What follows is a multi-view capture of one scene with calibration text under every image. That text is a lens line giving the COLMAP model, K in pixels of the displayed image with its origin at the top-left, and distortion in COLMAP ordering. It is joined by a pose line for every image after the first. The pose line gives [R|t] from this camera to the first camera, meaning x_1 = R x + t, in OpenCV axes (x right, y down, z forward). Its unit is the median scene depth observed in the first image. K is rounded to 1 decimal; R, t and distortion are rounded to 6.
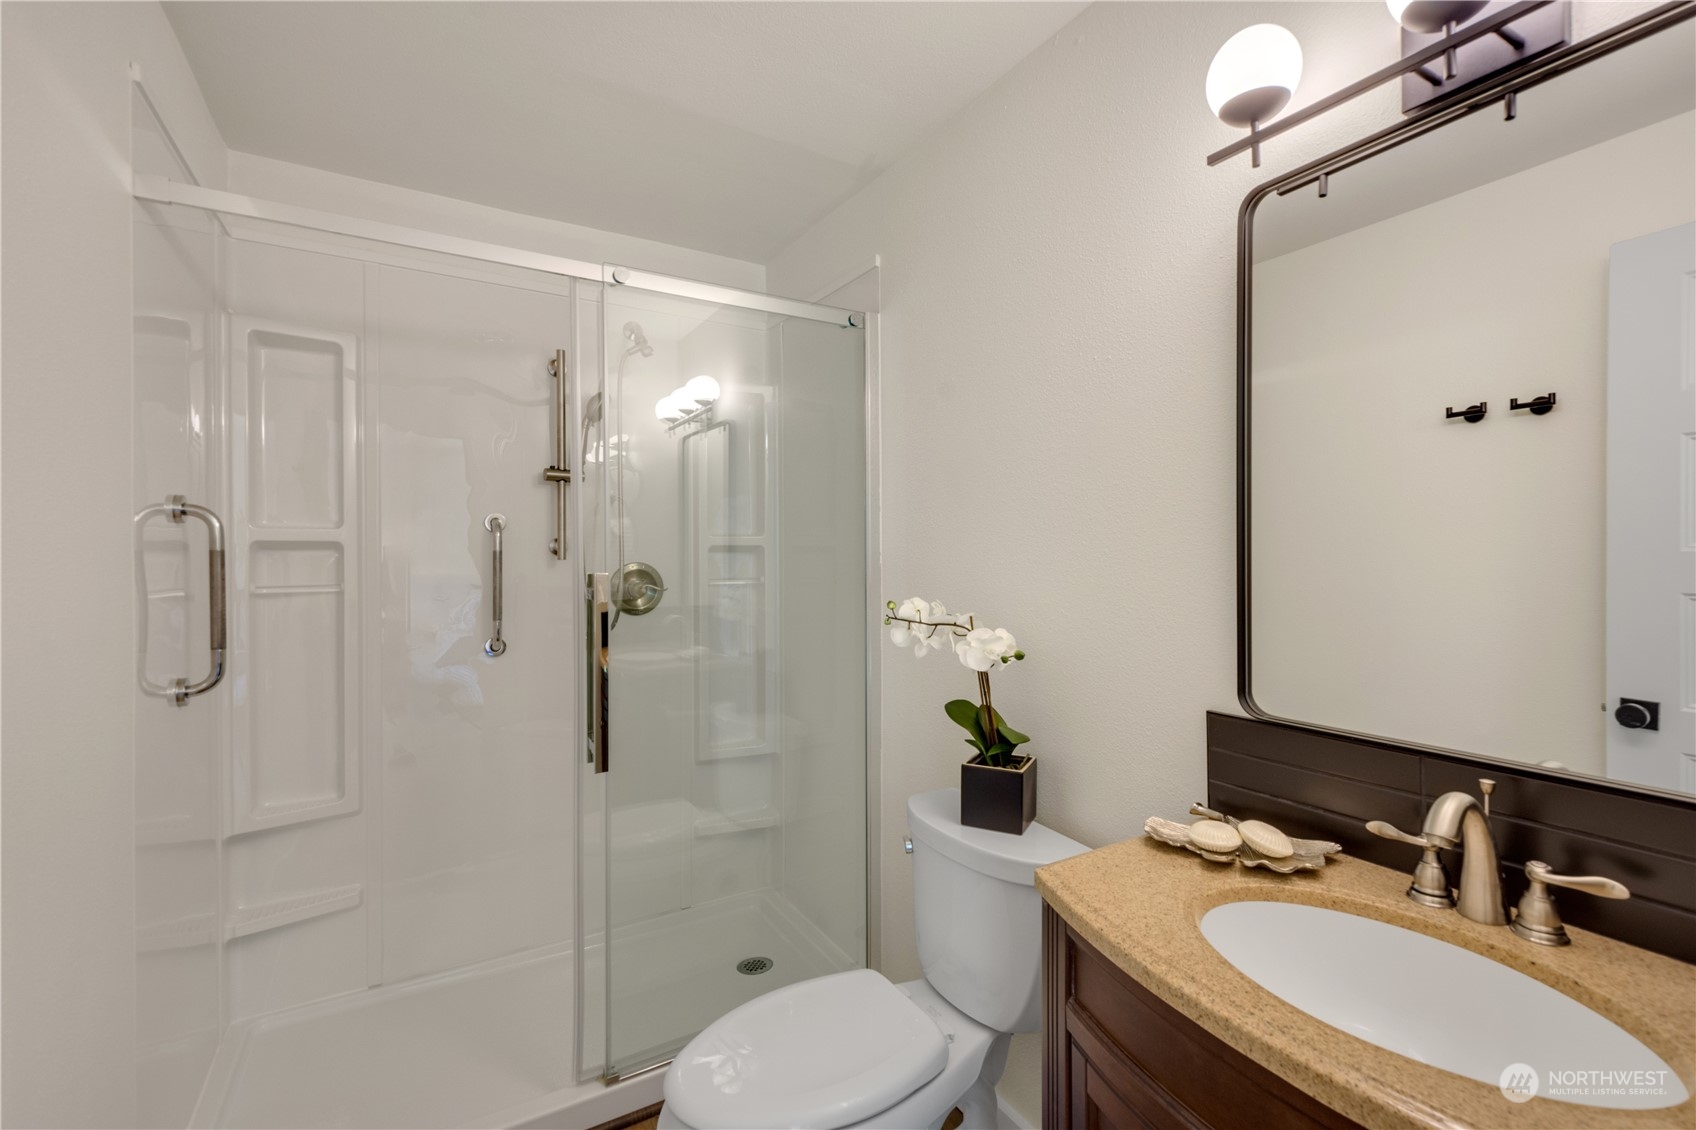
lens RADIAL K [[760.5, 0, 847.4], [0, 760.5, 556.5], [0, 0, 1]] dist [0.020888, -0.004809]
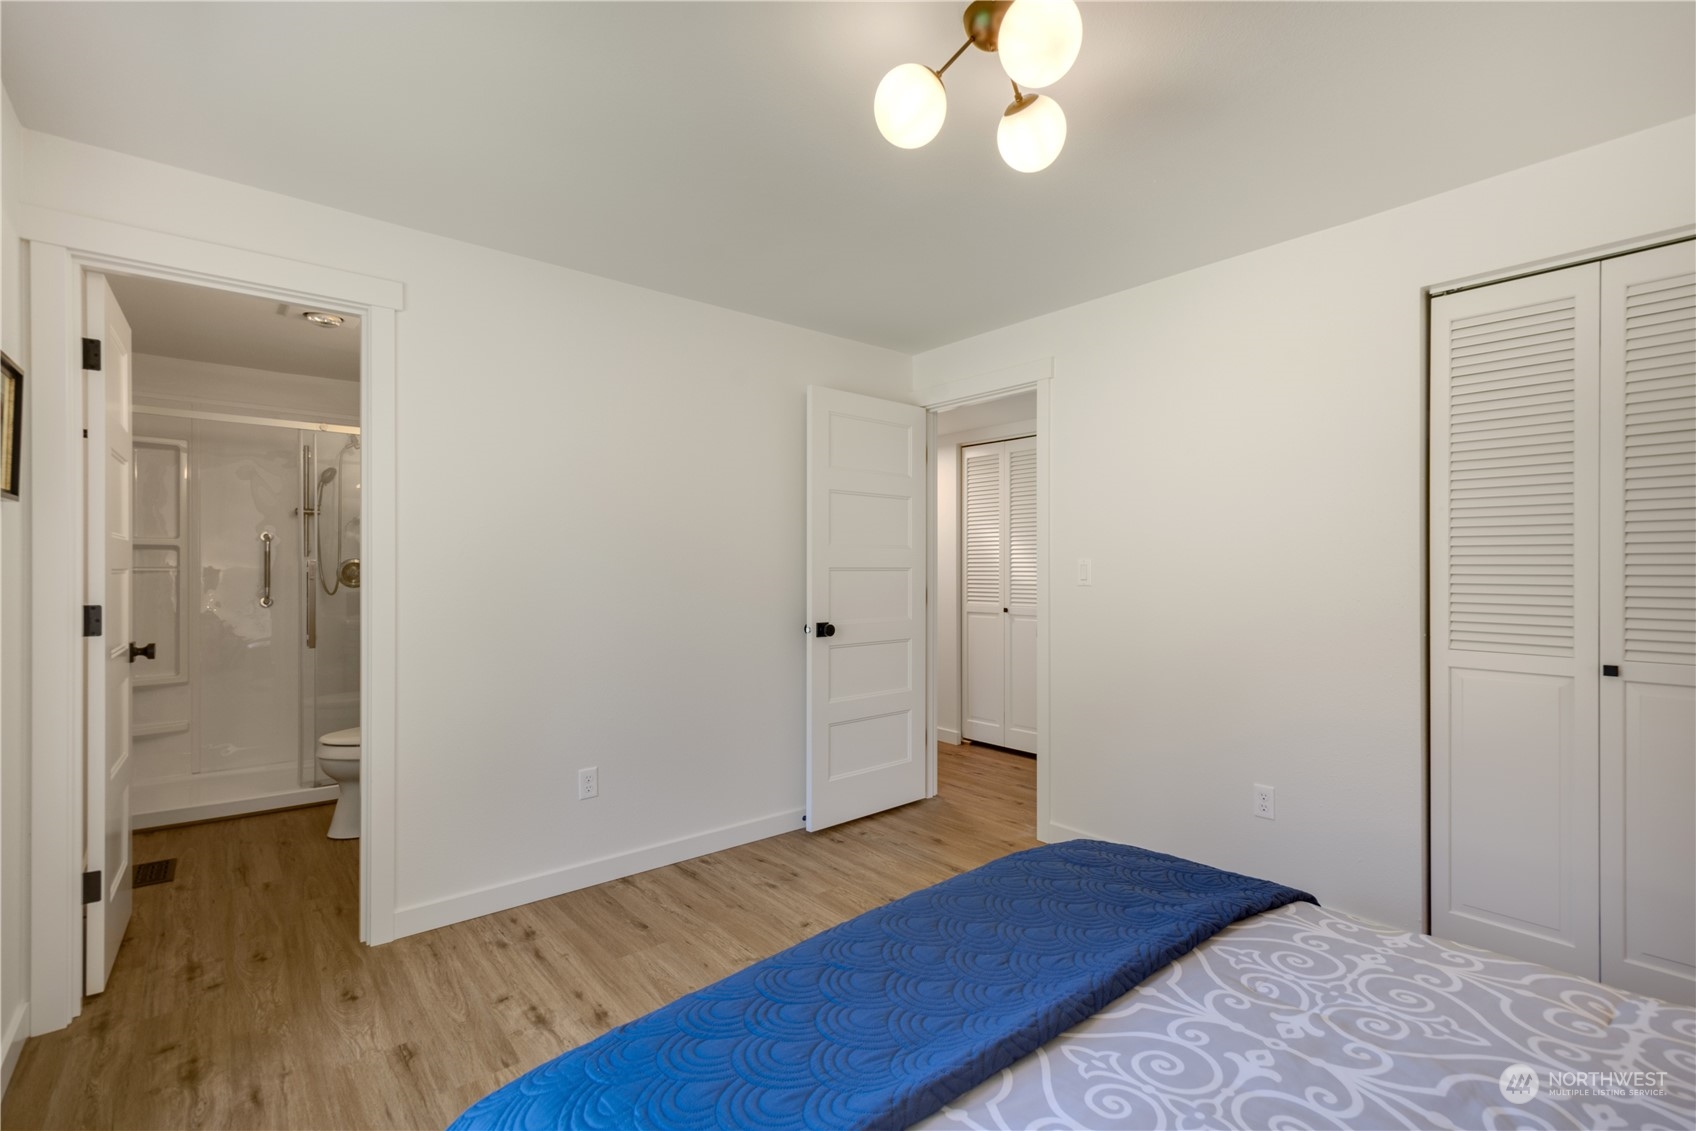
lens RADIAL K [[769.4, 0, 888.9], [0, 769.4, 569.9], [0, 0, 1]] dist [0.011078, -0.001920]
pose [[0.986015, 0.003734, 0.166617, 0.806216], [-0.004170, 0.999989, 0.002267, 0.030312], [-0.166607, -0.002930, 0.986019, -1.267443]]
